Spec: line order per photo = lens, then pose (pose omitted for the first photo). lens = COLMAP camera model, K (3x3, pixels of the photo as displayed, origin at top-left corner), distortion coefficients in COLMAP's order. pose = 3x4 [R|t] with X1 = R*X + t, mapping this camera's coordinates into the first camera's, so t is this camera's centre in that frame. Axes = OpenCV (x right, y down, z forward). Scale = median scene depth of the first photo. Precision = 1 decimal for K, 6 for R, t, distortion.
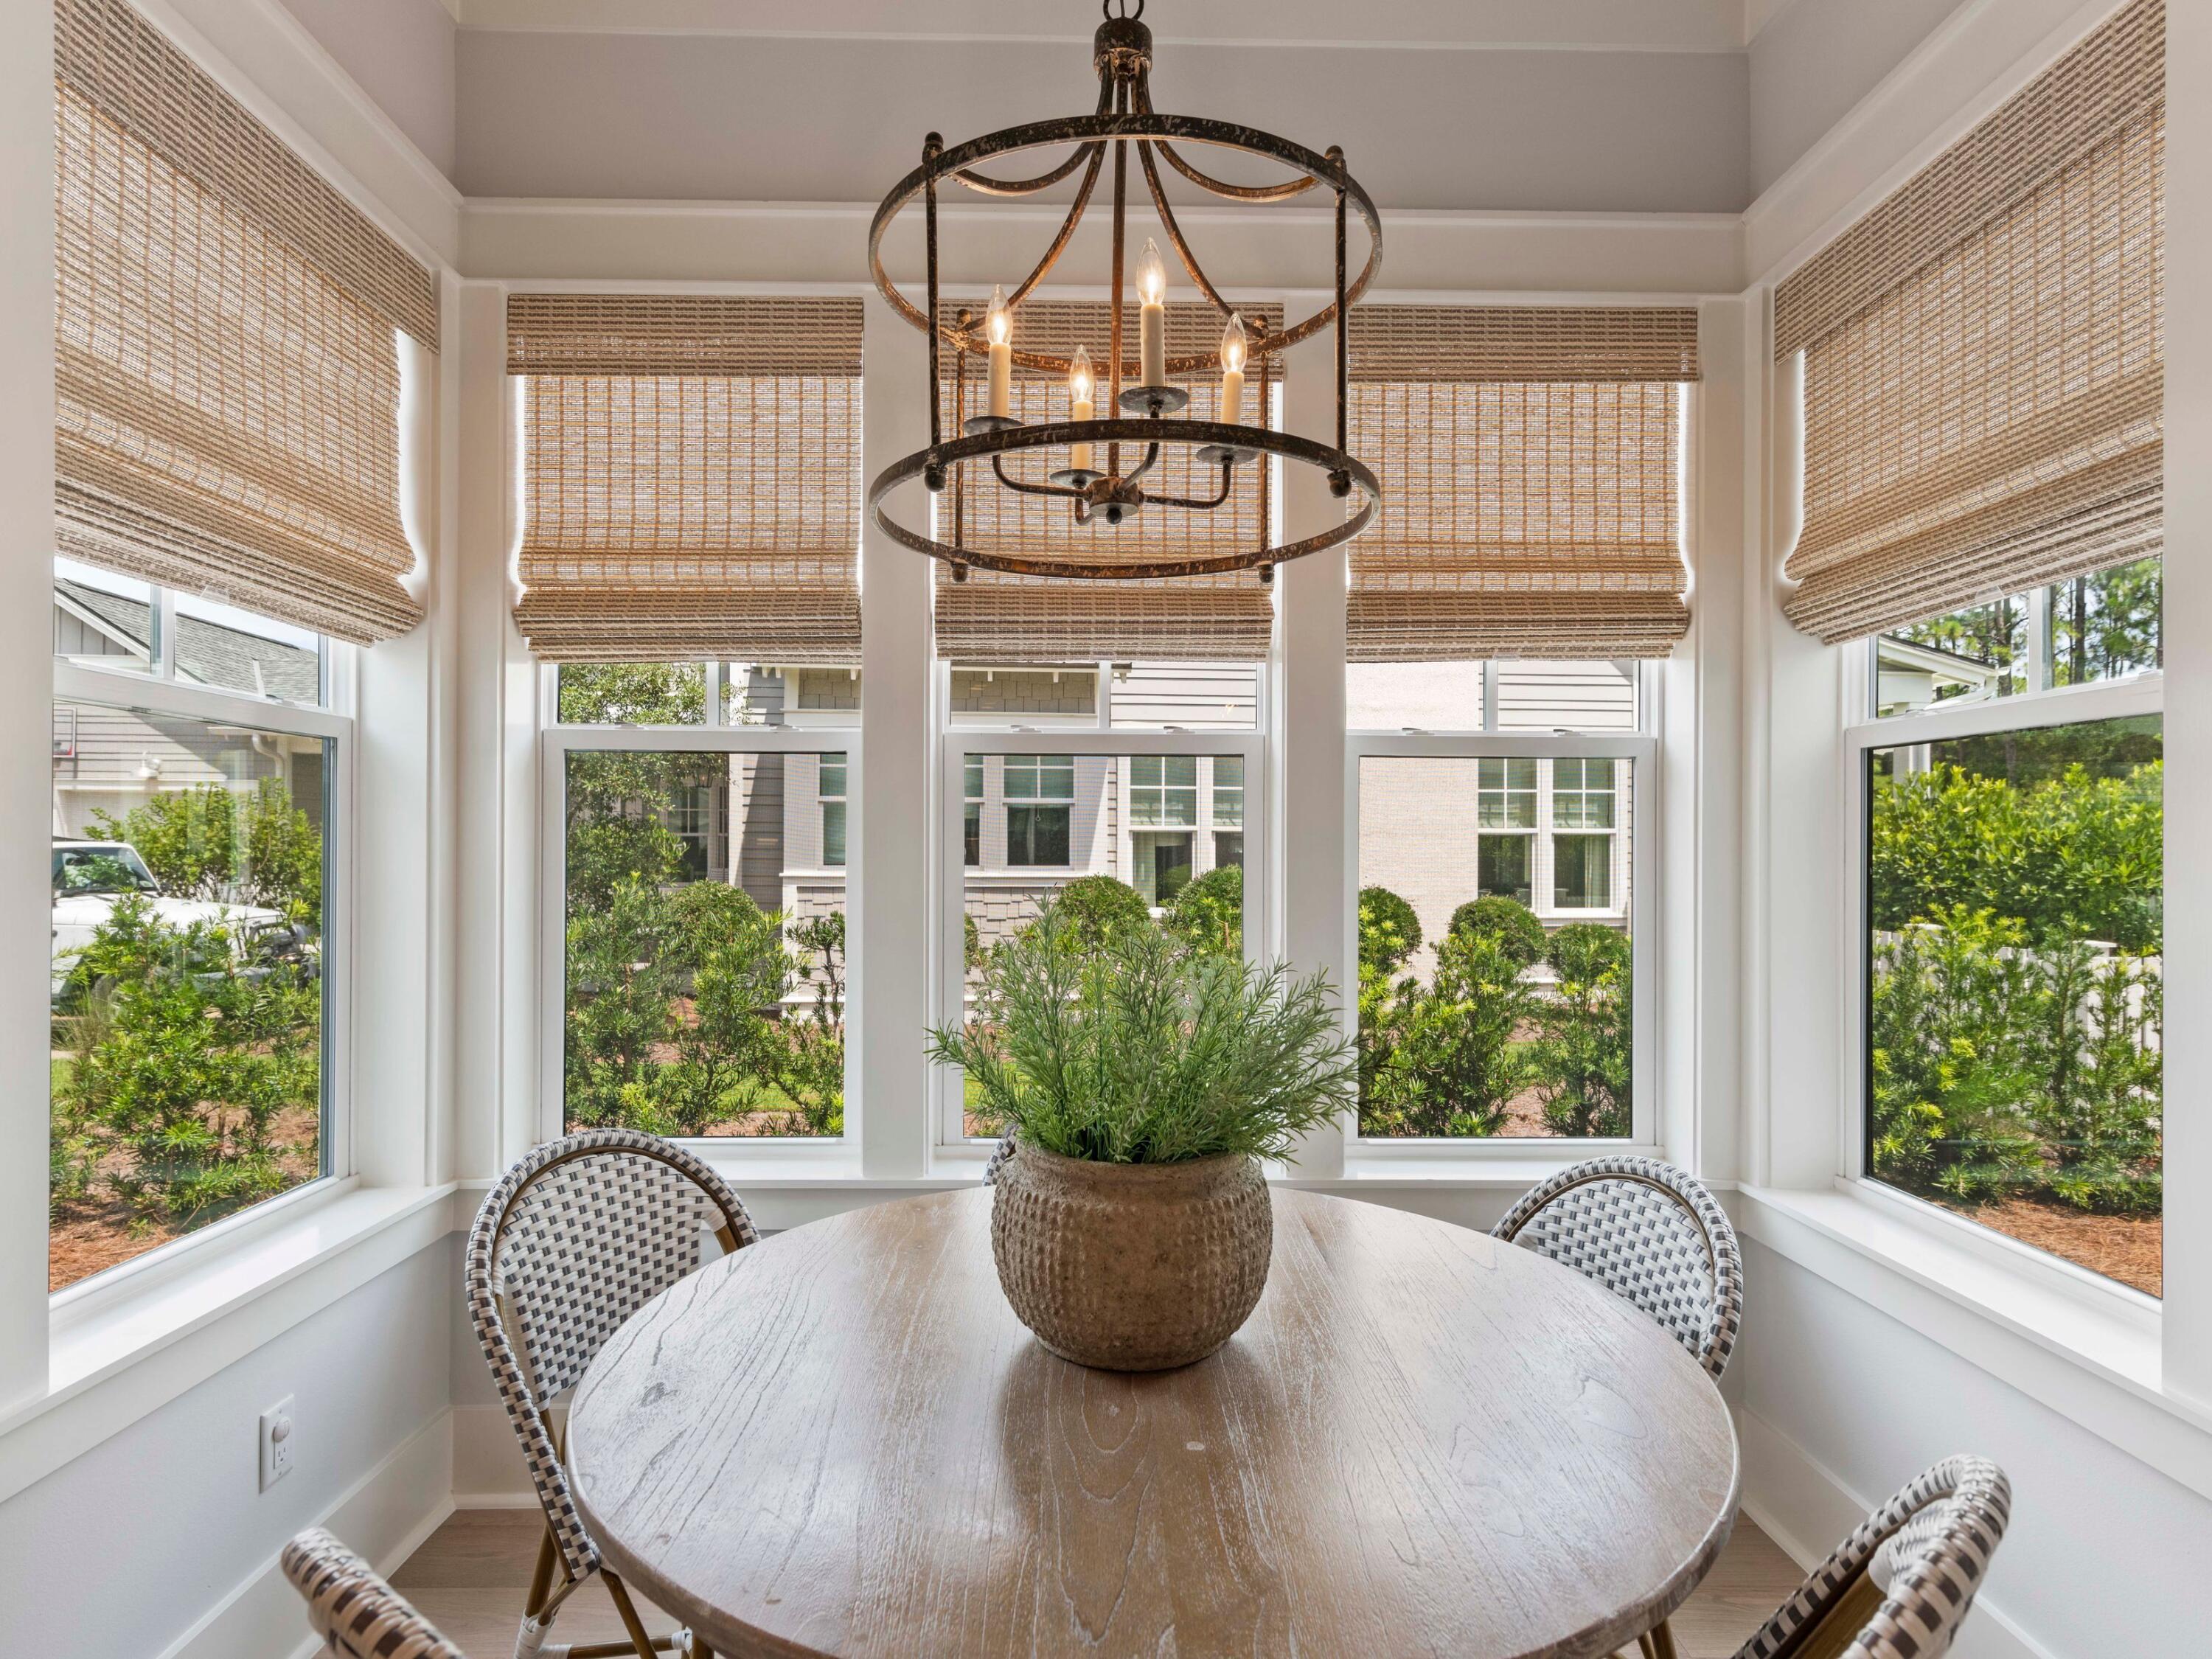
lens RADIAL K [[1216.2, 0, 1105.9], [0, 1216.2, 839.2], [0, 0, 1]] dist [0.001282, -0.000068]
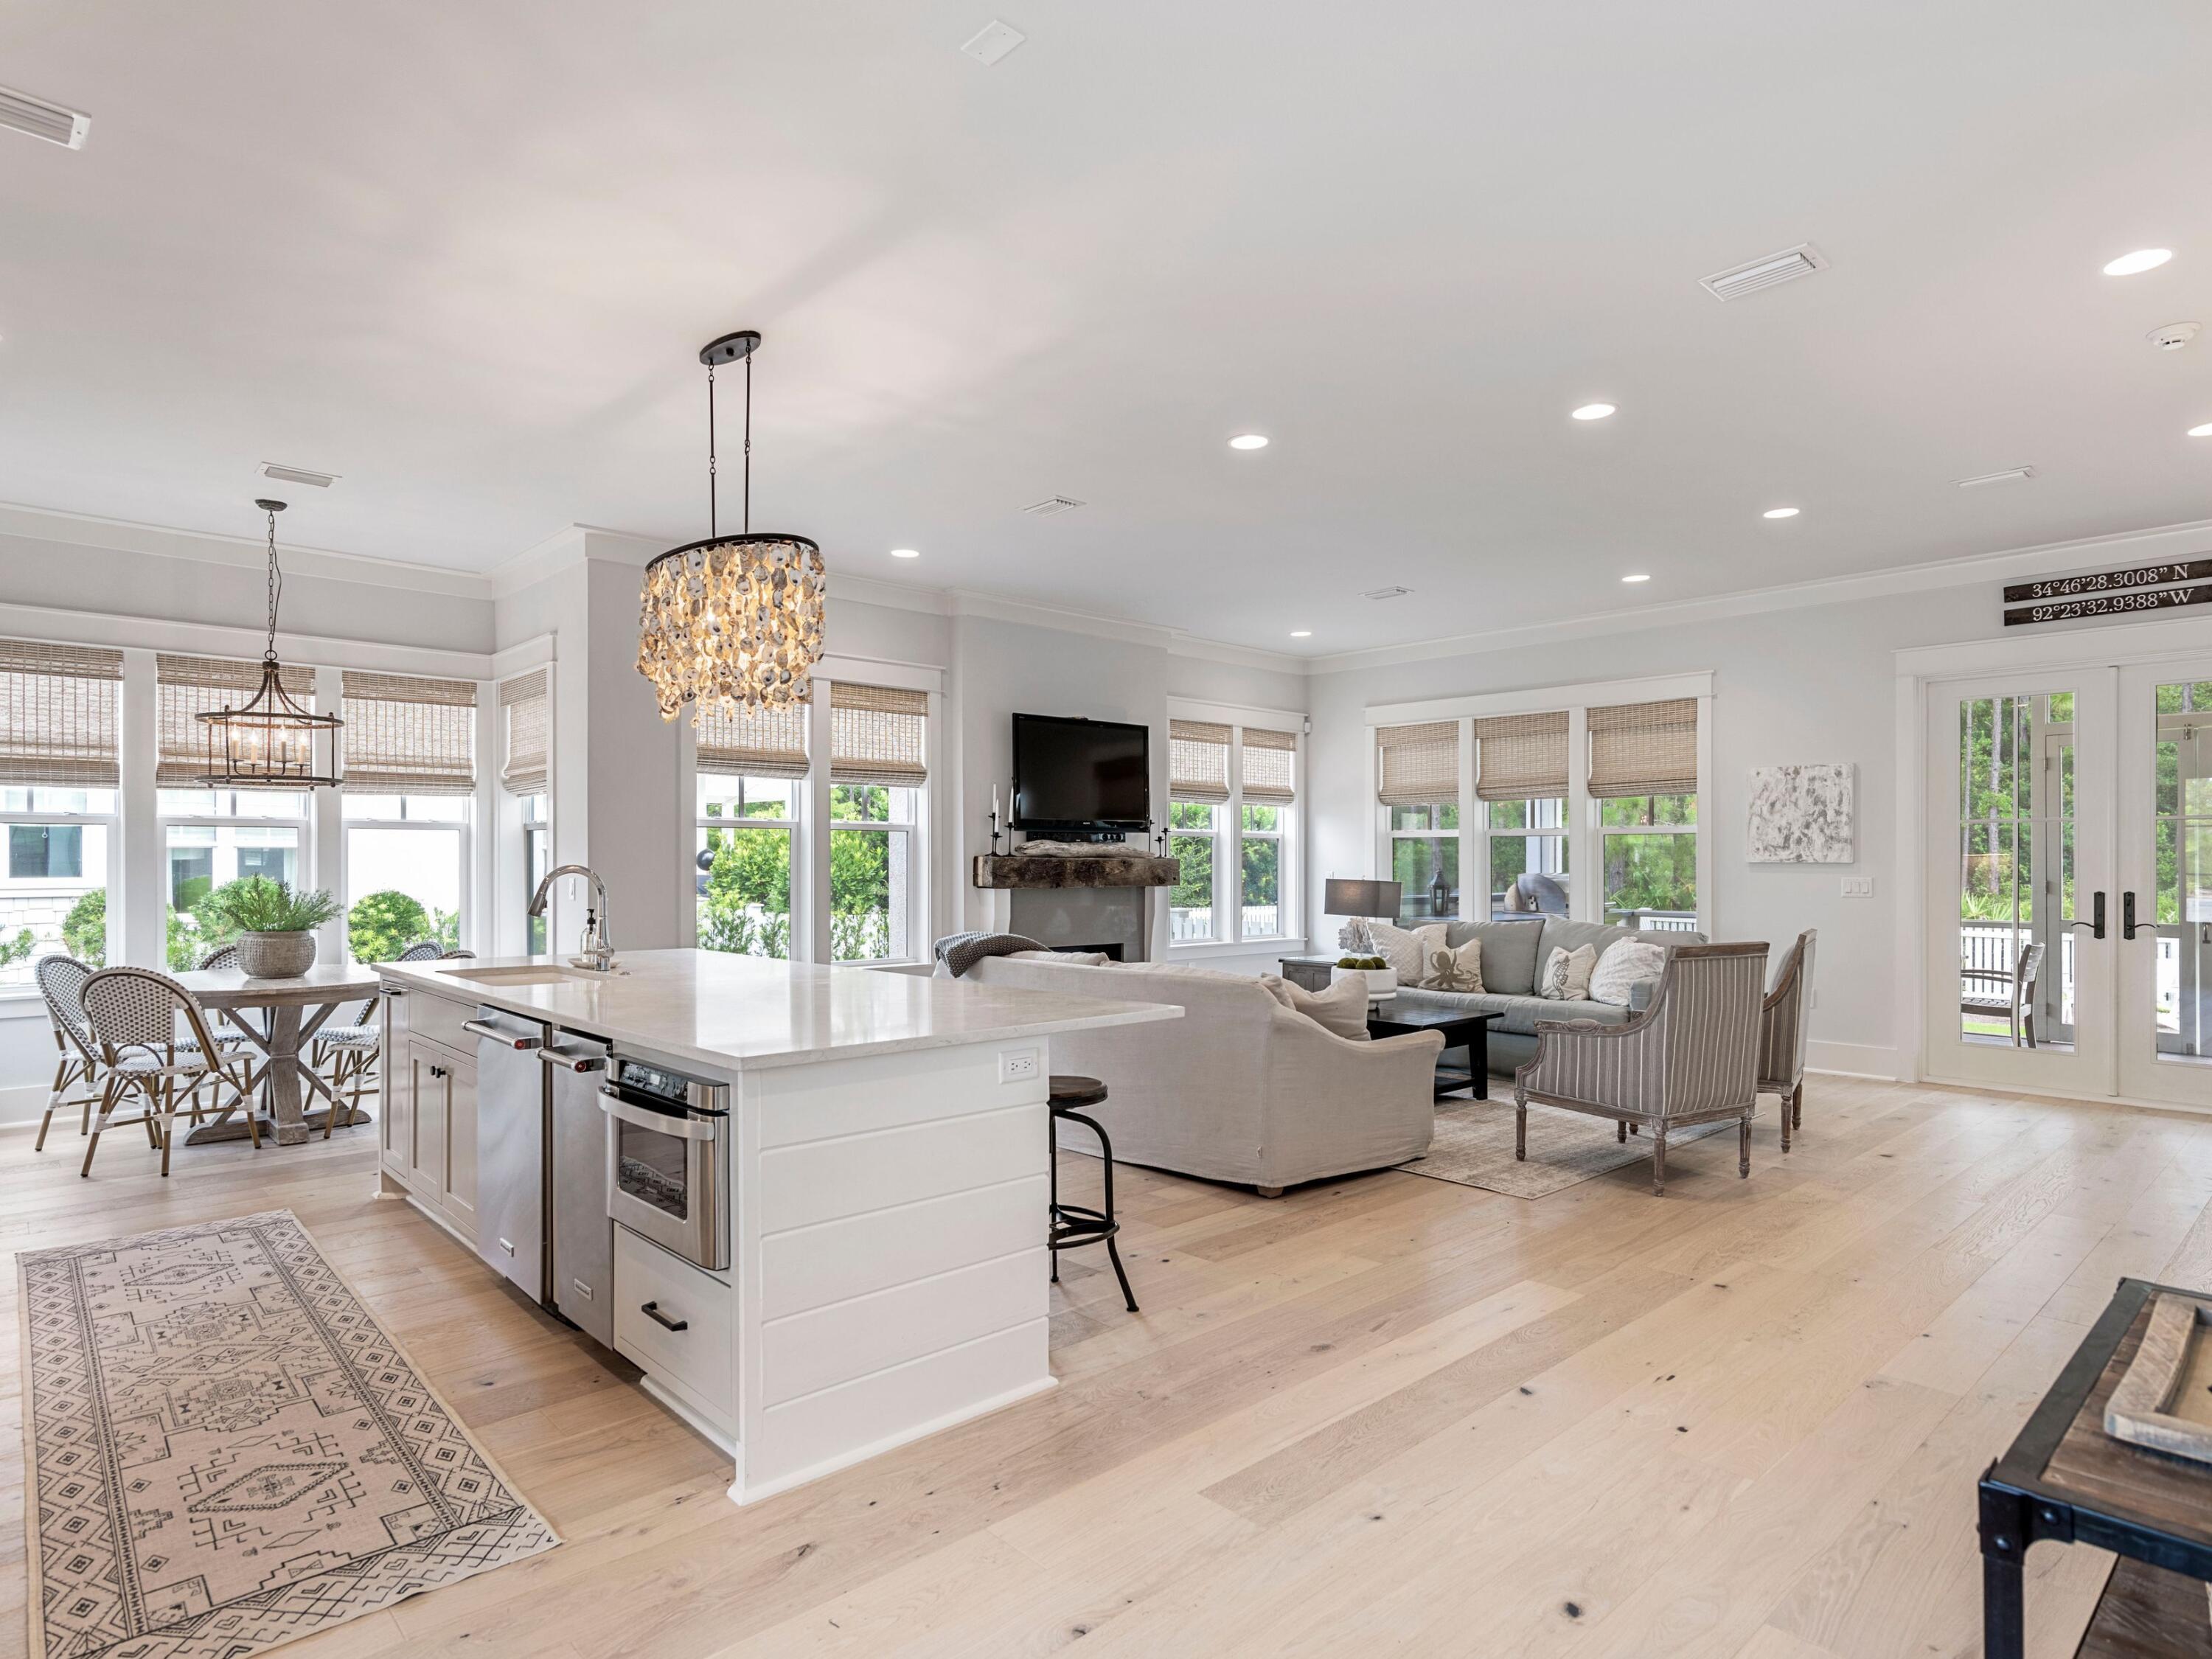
lens RADIAL K [[1216.2, 0, 1112.2], [0, 1216.2, 845.4], [0, 0, 1]] dist [0.001282, -0.000068]
pose [[0.741886, 0.003981, 0.670515, -0.366540], [-0.001808, 0.999991, -0.003936, -0.023012], [-0.670524, 0.001708, 0.741886, -2.281414]]
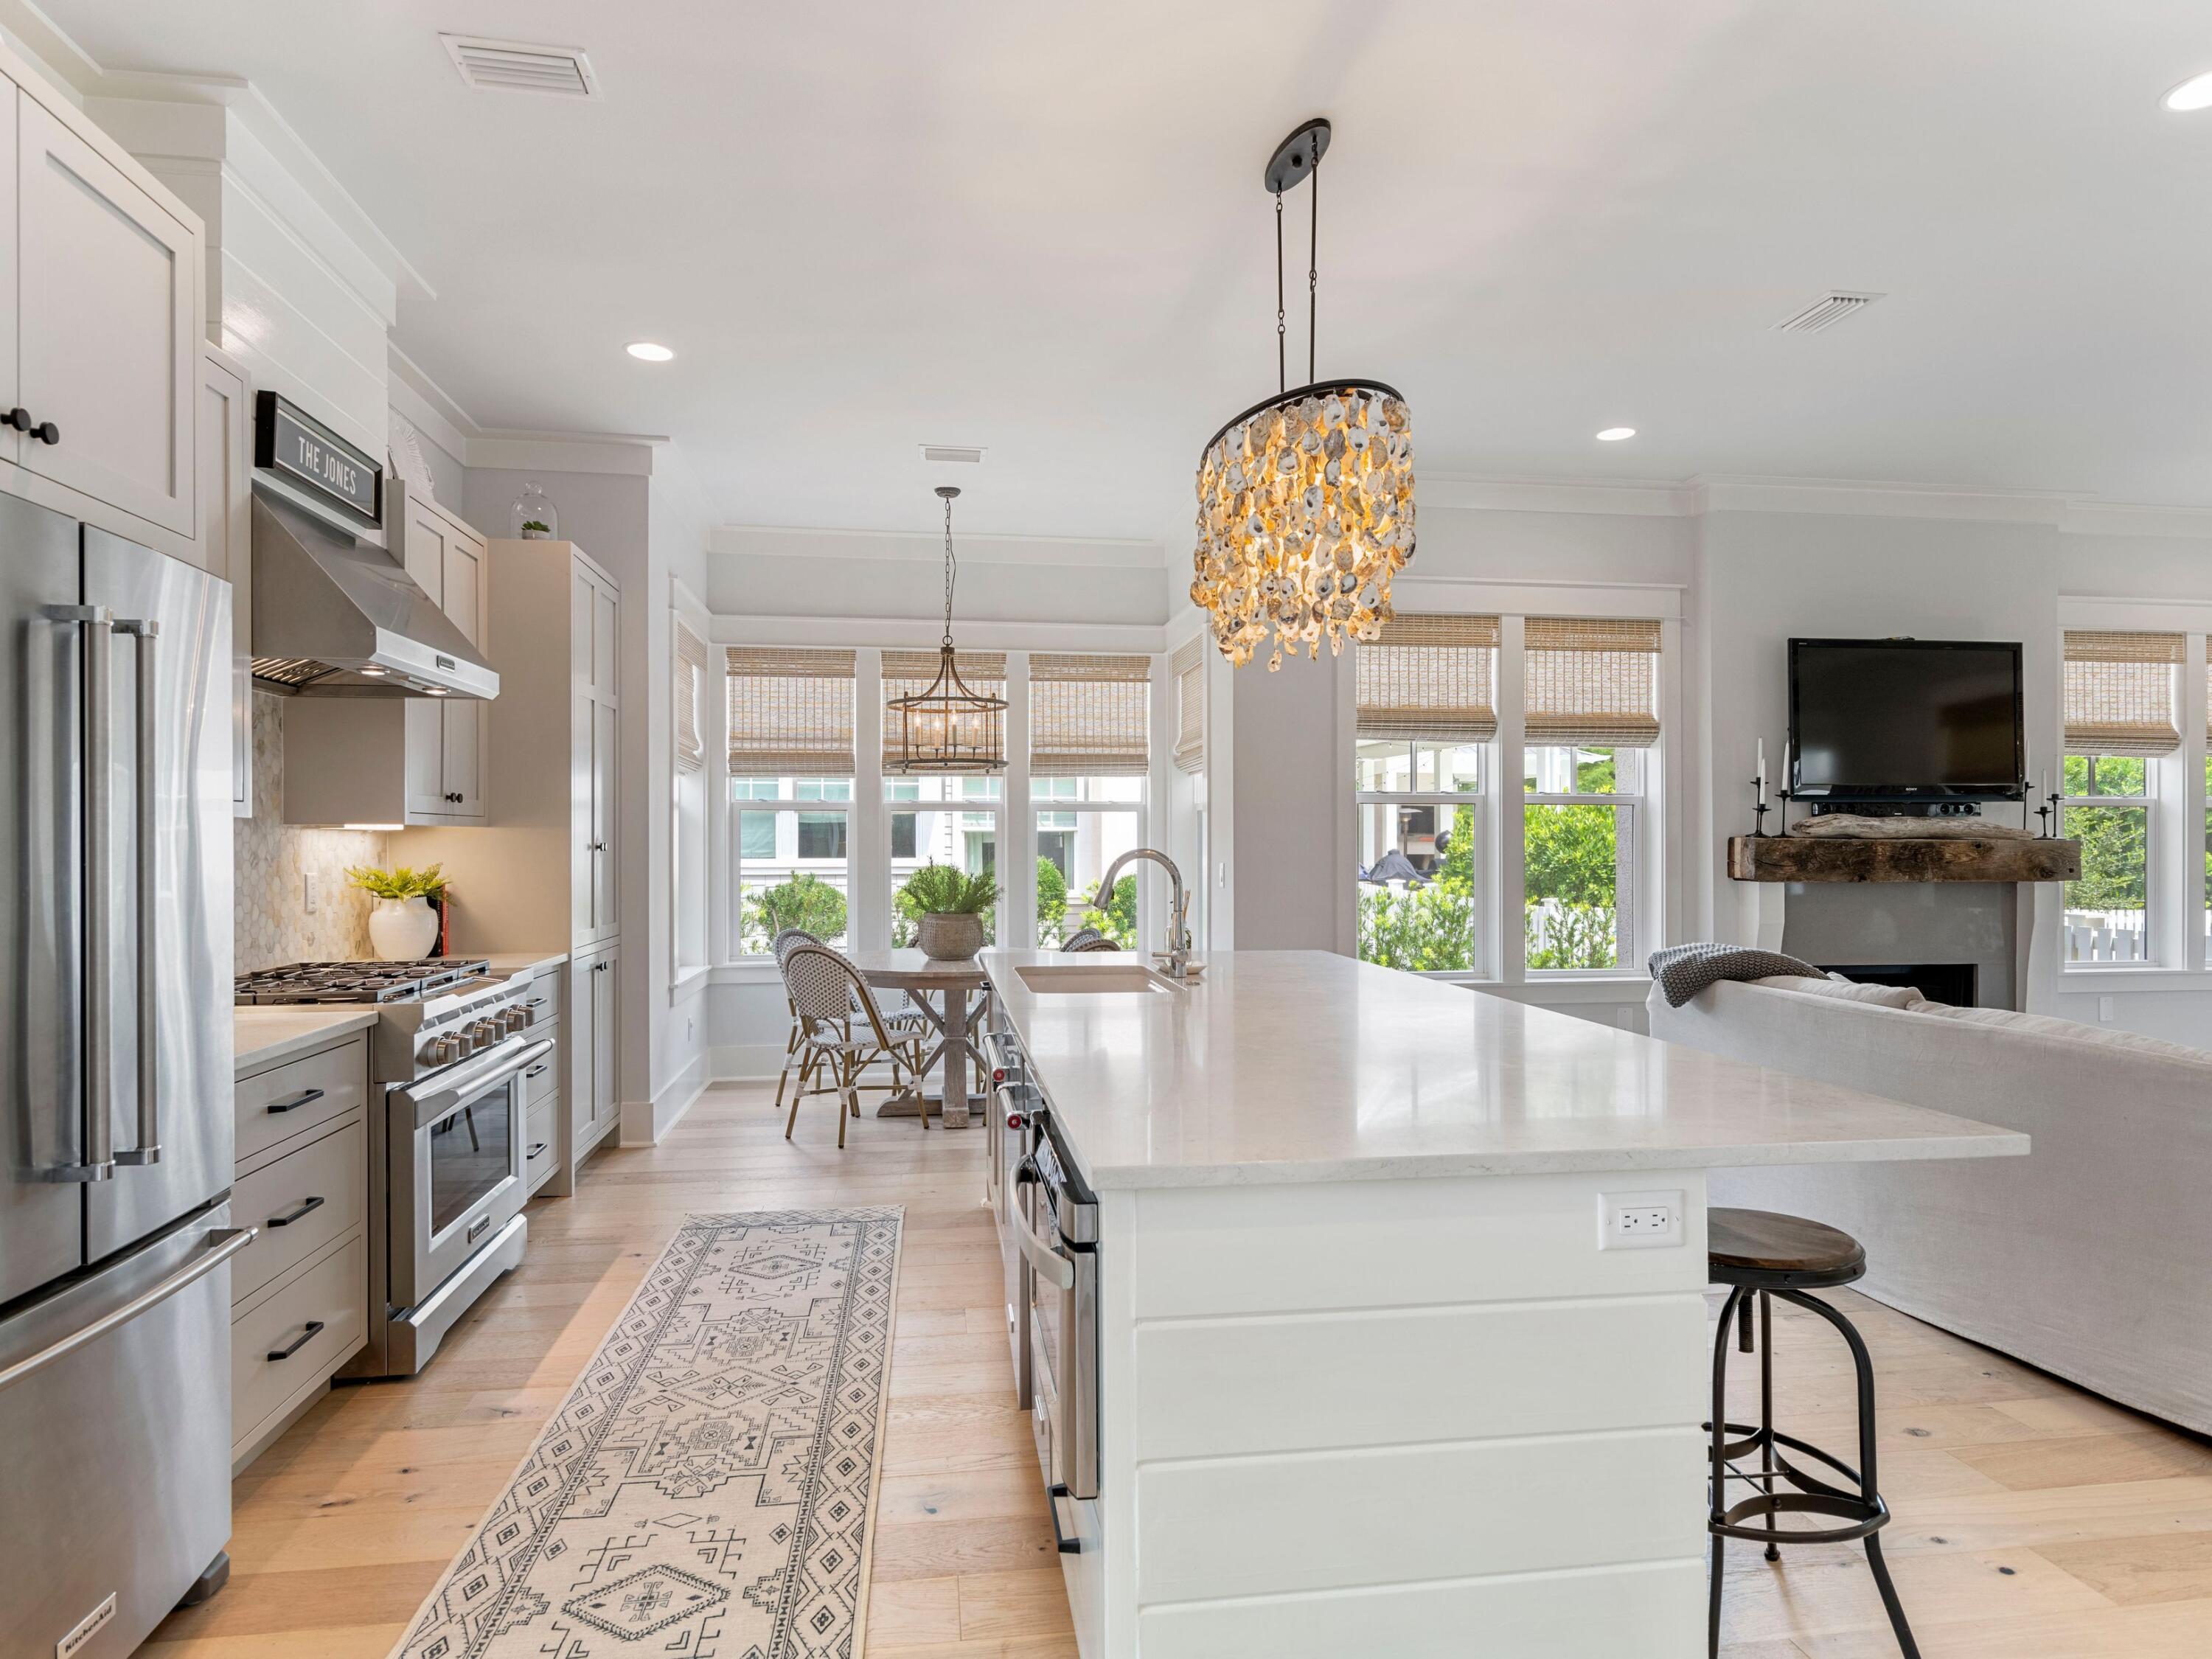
lens RADIAL K [[1281.4, 0, 1113.8], [0, 1281.4, 840.3], [0, 0, 1]] dist [0.001083, -0.001996]
pose [[0.991395, -0.004656, 0.130818, 0.001334], [0.003957, 0.999976, 0.005605, -0.018741], [-0.130841, -0.005039, 0.991391, -1.971807]]
